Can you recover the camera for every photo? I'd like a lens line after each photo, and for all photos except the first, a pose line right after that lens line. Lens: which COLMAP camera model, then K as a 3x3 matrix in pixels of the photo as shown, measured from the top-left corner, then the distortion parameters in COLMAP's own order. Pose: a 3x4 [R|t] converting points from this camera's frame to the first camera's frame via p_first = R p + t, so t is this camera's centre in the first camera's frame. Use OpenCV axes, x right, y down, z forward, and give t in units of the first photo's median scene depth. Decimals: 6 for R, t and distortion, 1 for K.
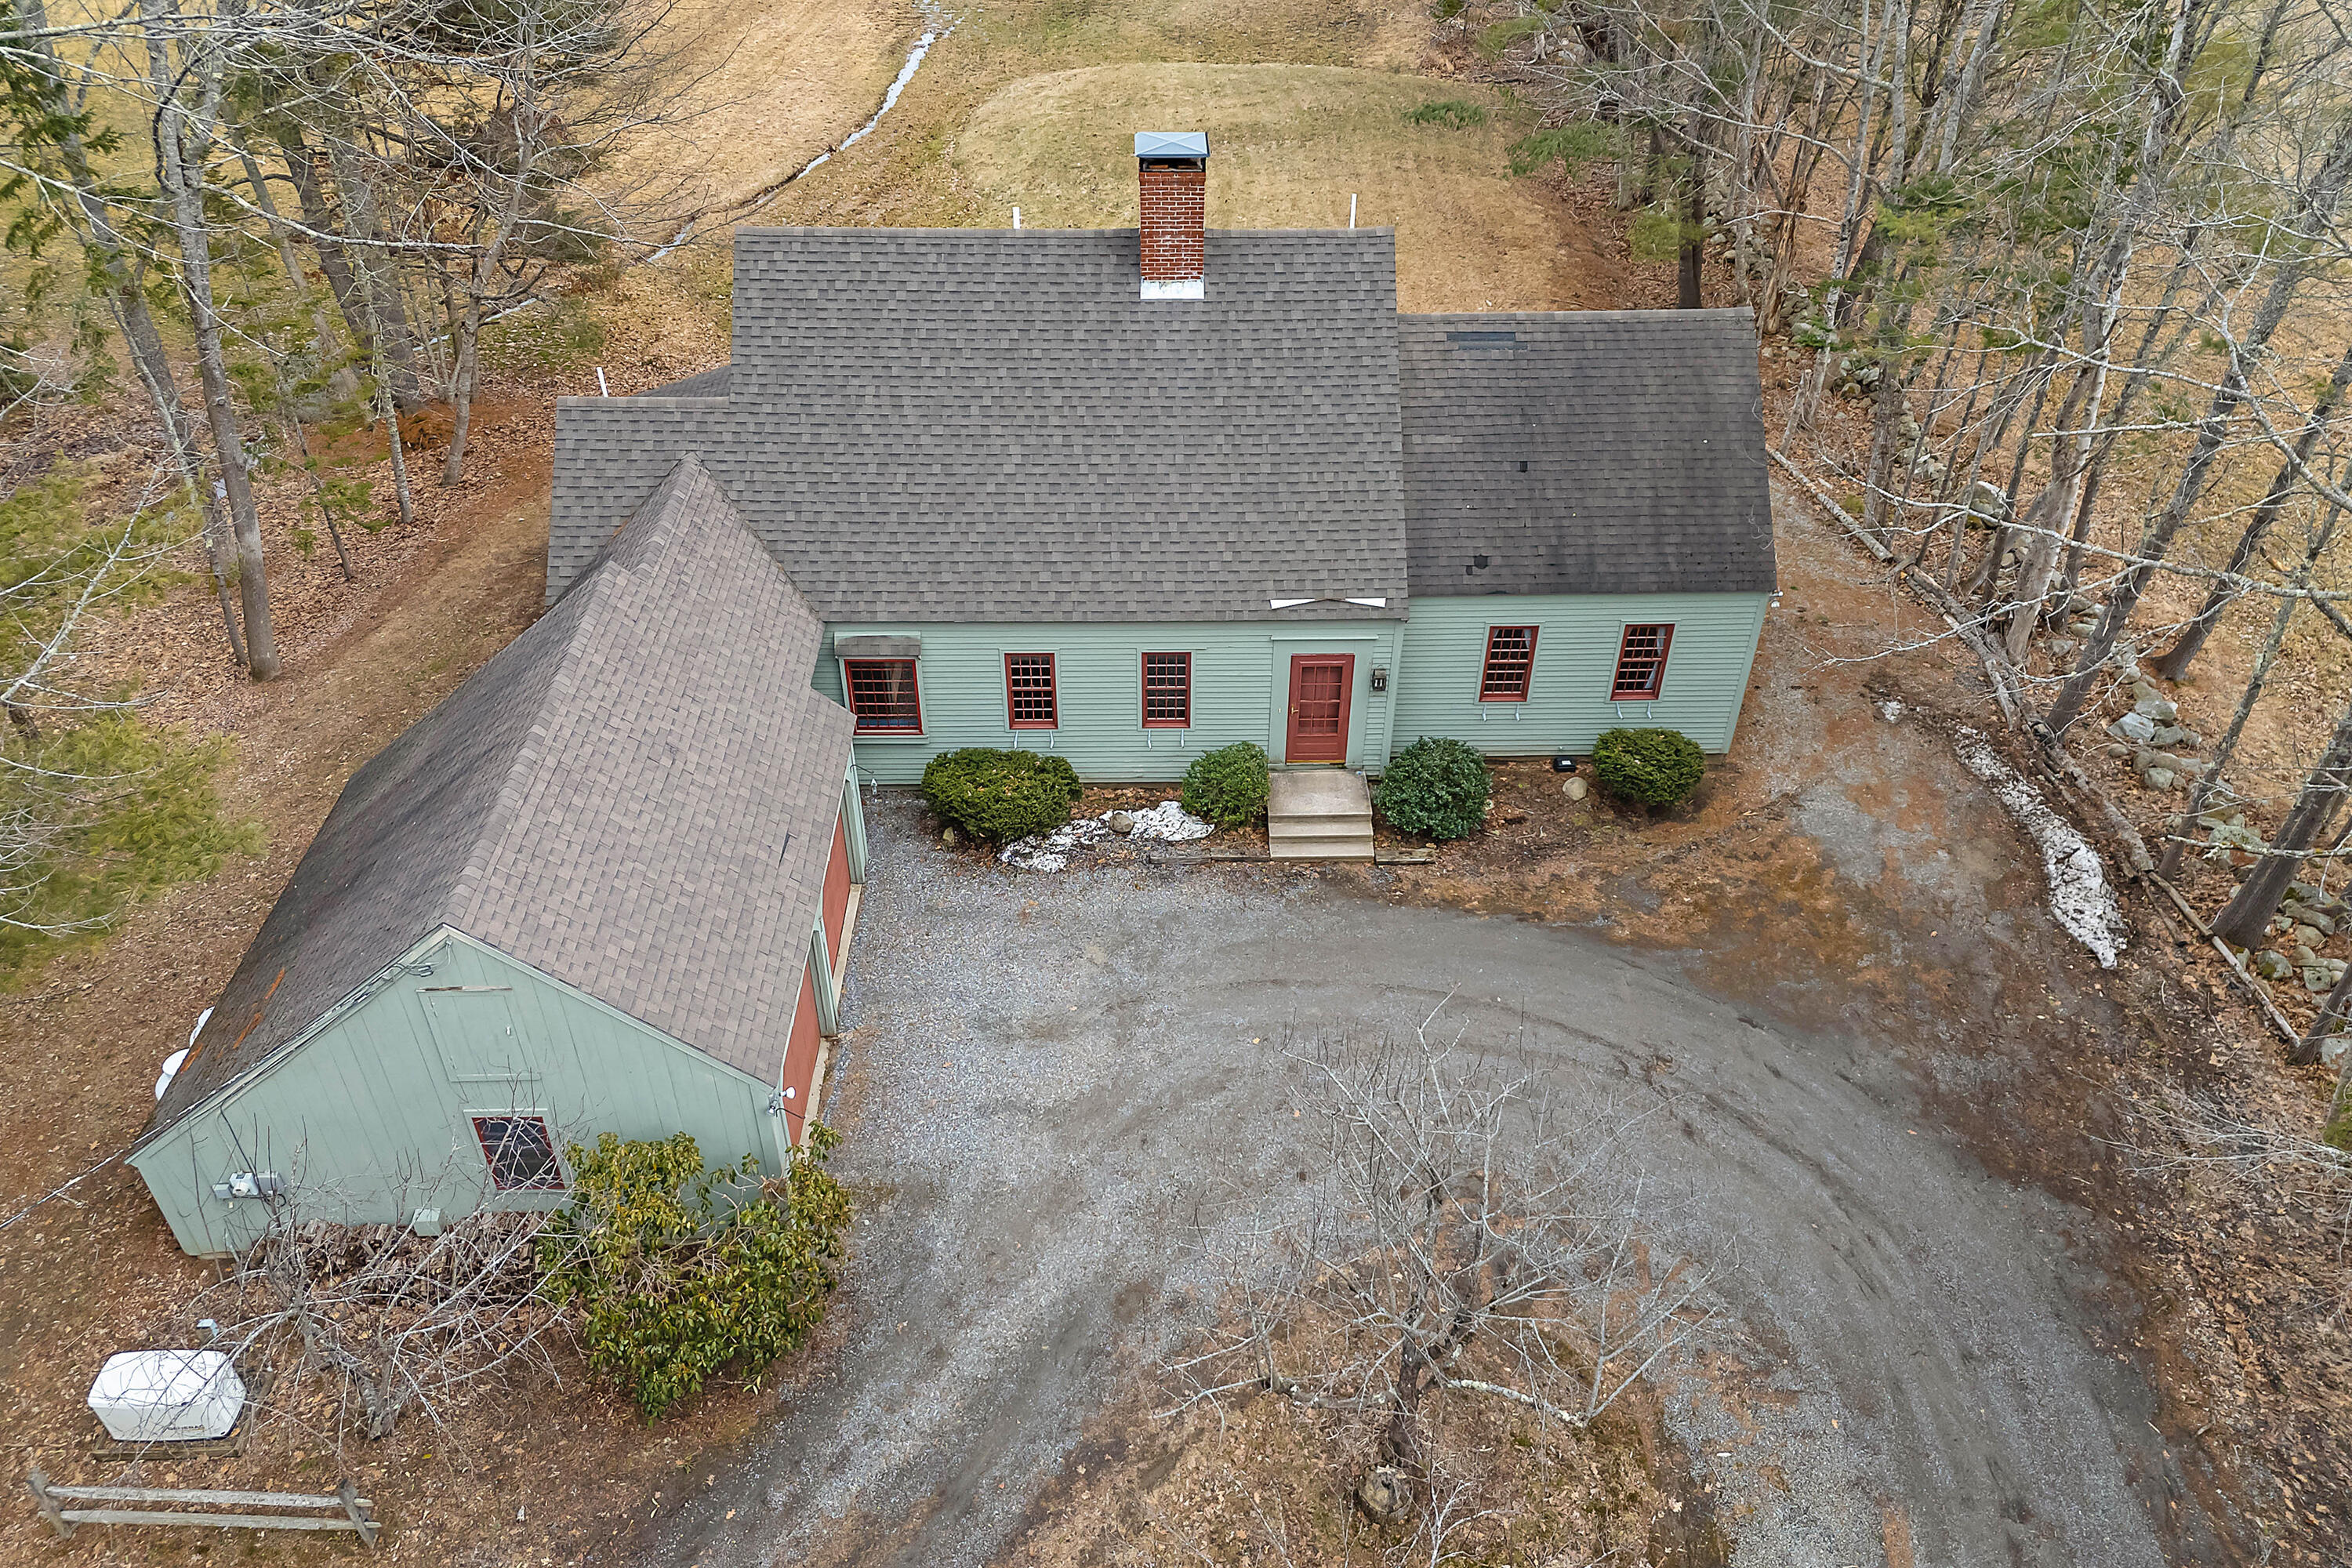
lens RADIAL K [[1718.1, 0, 1184.4], [0, 1718.1, 793.7], [0, 0, 1]] dist [0.089384, -0.027344]
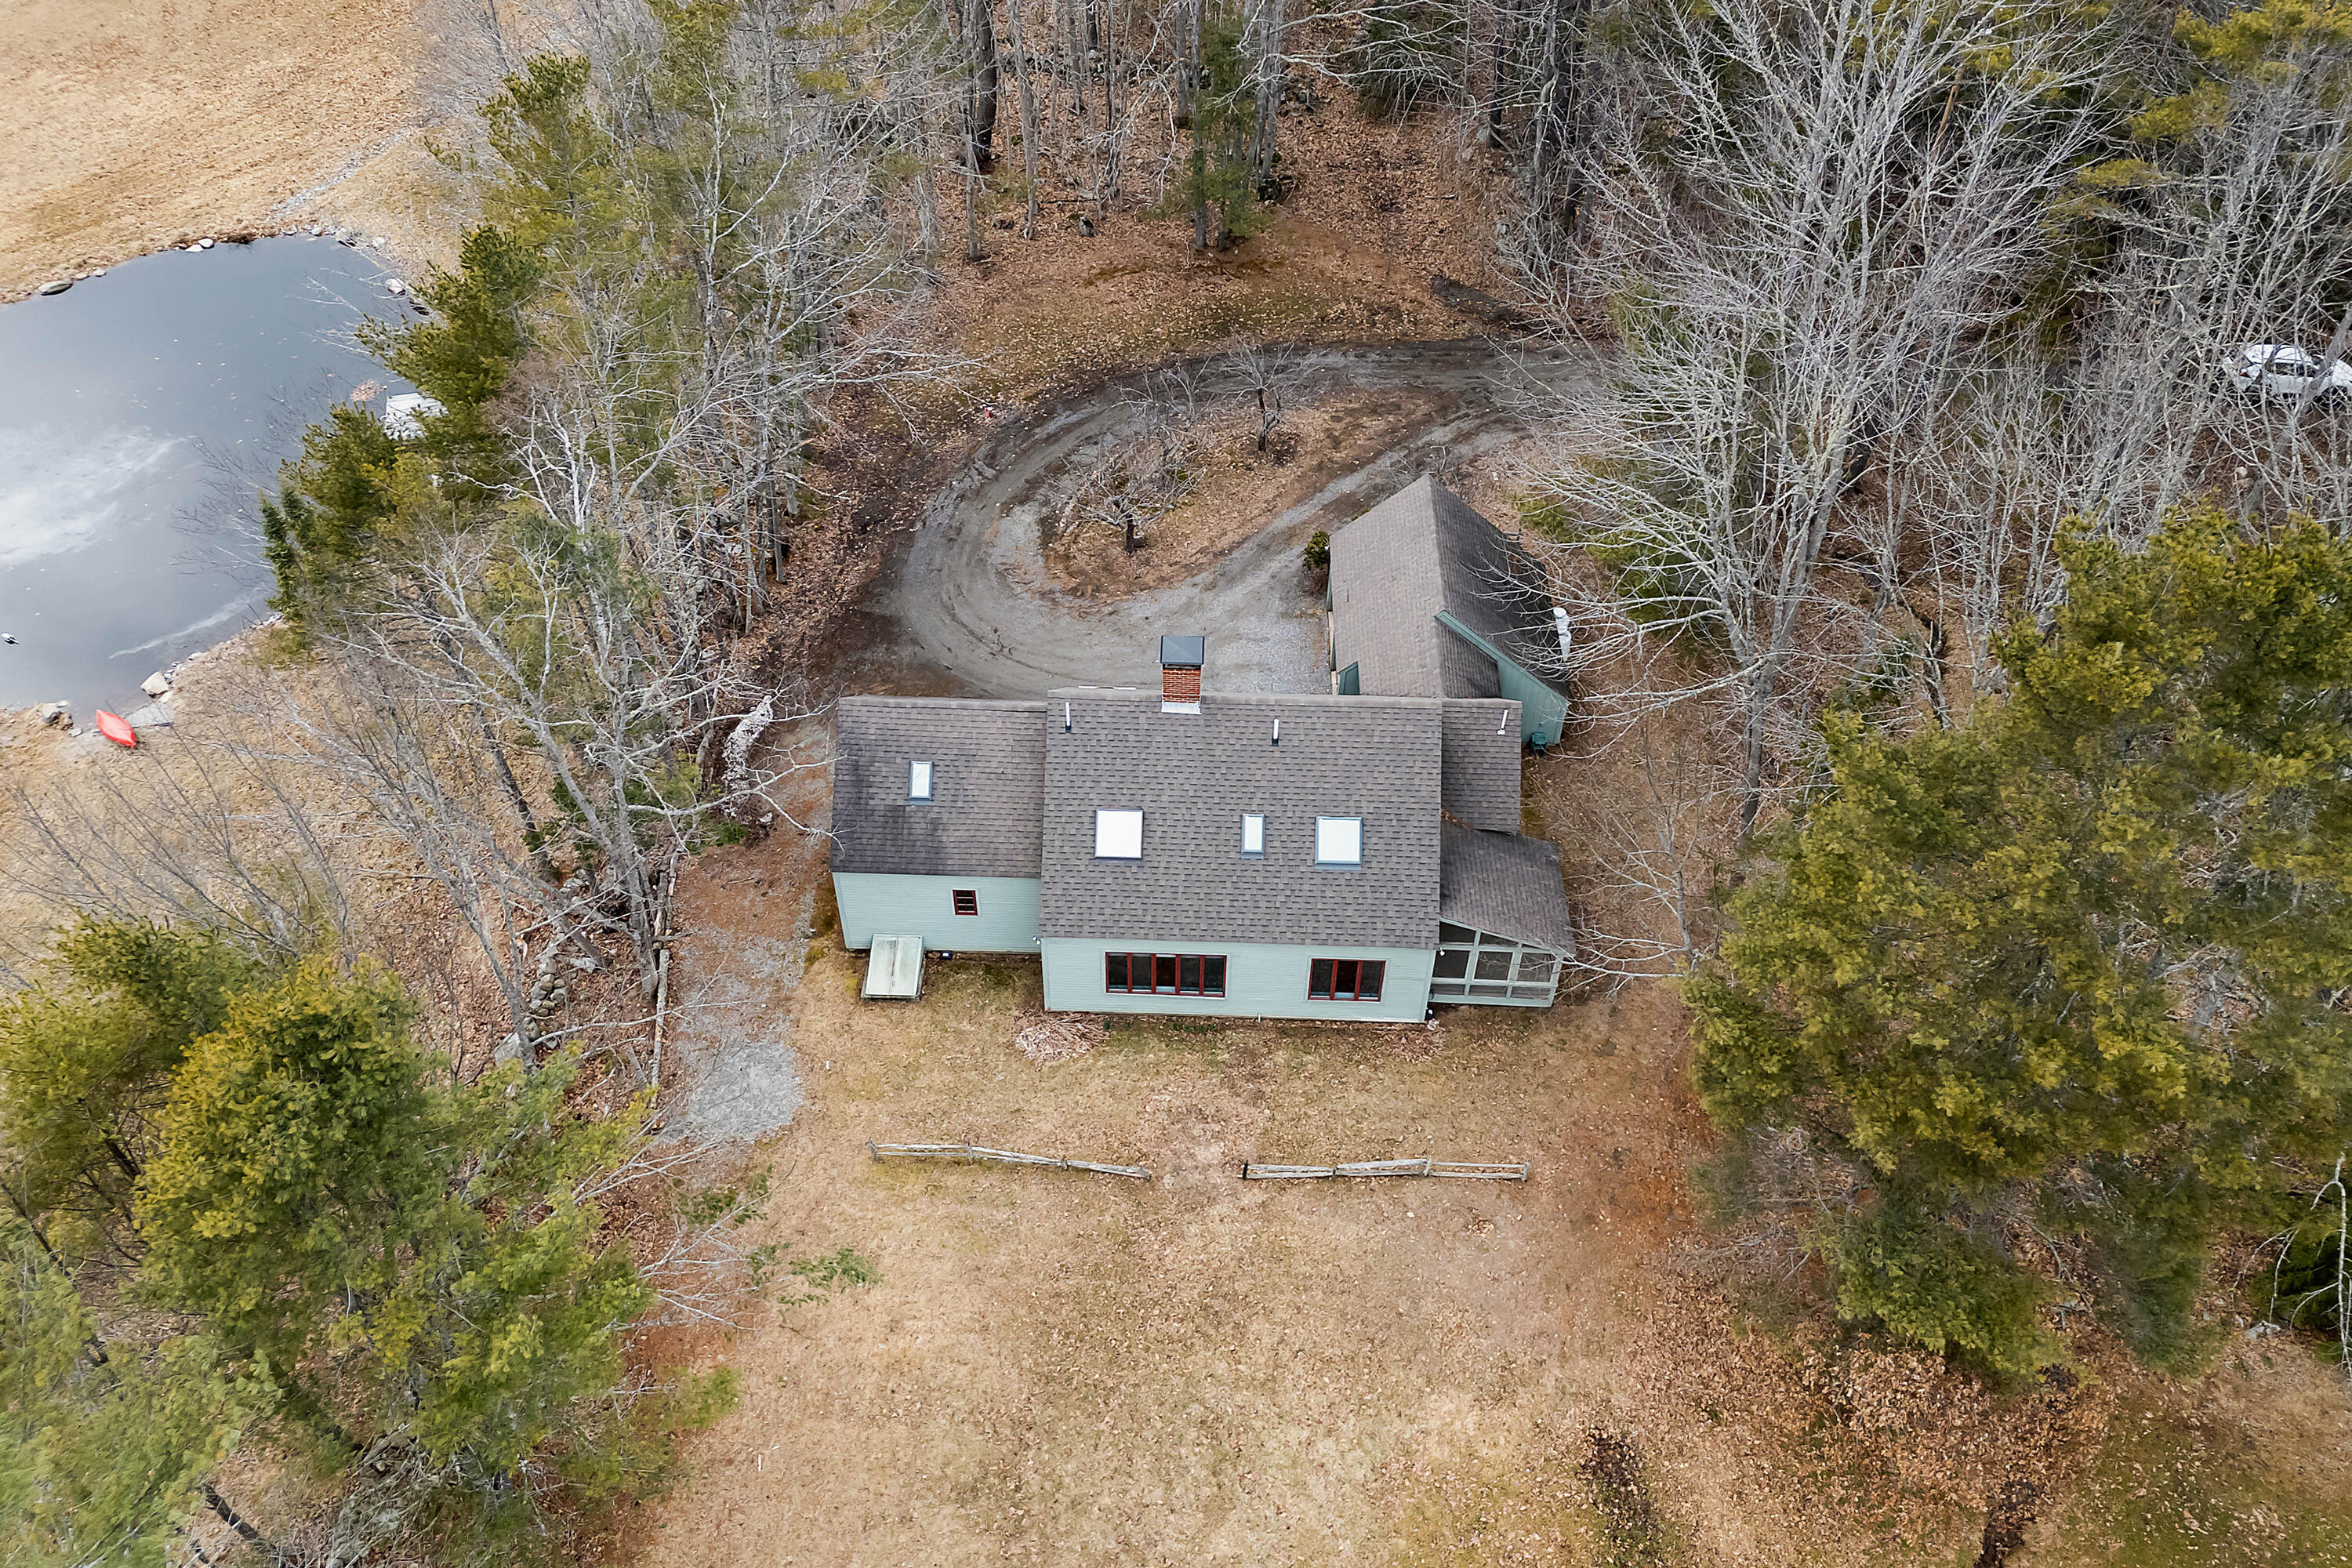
lens RADIAL K [[1718.1, 0, 1184.5], [0, 1718.1, 774.1], [0, 0, 1]] dist [0.089384, -0.027344]
pose [[-0.998359, -0.052728, 0.022325, -0.053560], [0.014750, 0.139913, 0.990054, -2.036203], [-0.055327, 0.988759, -0.138905, 1.364033]]
